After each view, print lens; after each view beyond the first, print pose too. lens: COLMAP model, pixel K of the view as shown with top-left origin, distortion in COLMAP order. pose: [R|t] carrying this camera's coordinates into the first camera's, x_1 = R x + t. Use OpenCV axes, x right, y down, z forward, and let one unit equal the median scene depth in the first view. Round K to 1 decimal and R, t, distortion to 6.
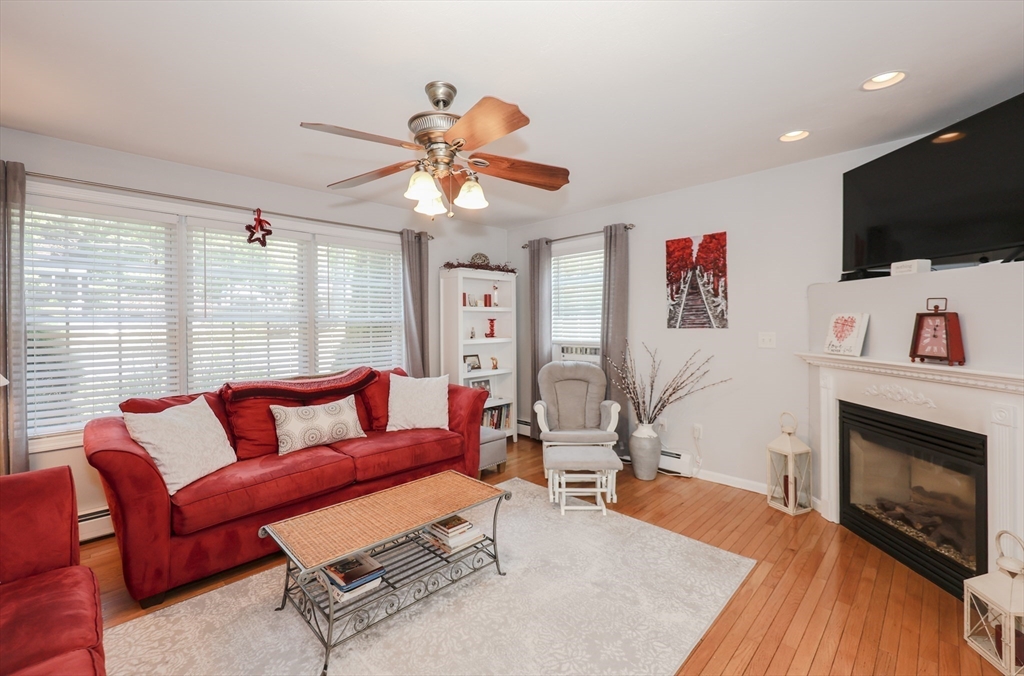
lens RADIAL K [[422.0, 0, 519.2], [0, 422.0, 330.0], [0, 0, 1]] dist [-0.019157, -0.000200]
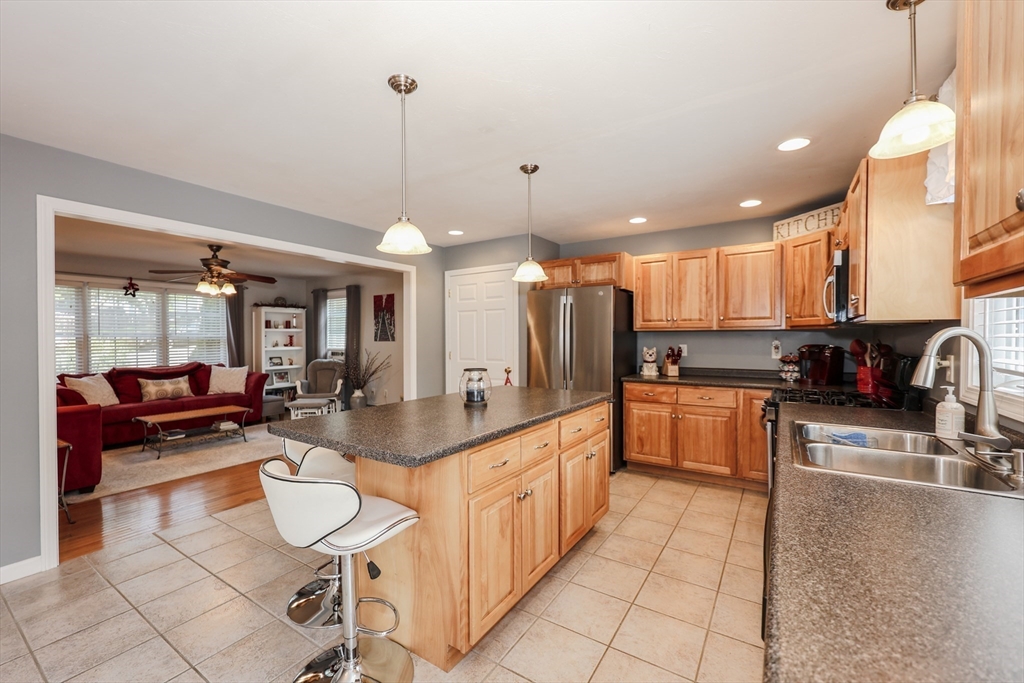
lens RADIAL K [[417.1, 0, 503.1], [0, 417.1, 343.5], [0, 0, 1]] dist [-0.001995, 0.000174]
pose [[0.983621, 0.001141, 0.180245, 0.598405], [-0.001336, 0.999999, 0.000959, 0.004049], [-0.180243, -0.001184, 0.983621, -0.997558]]
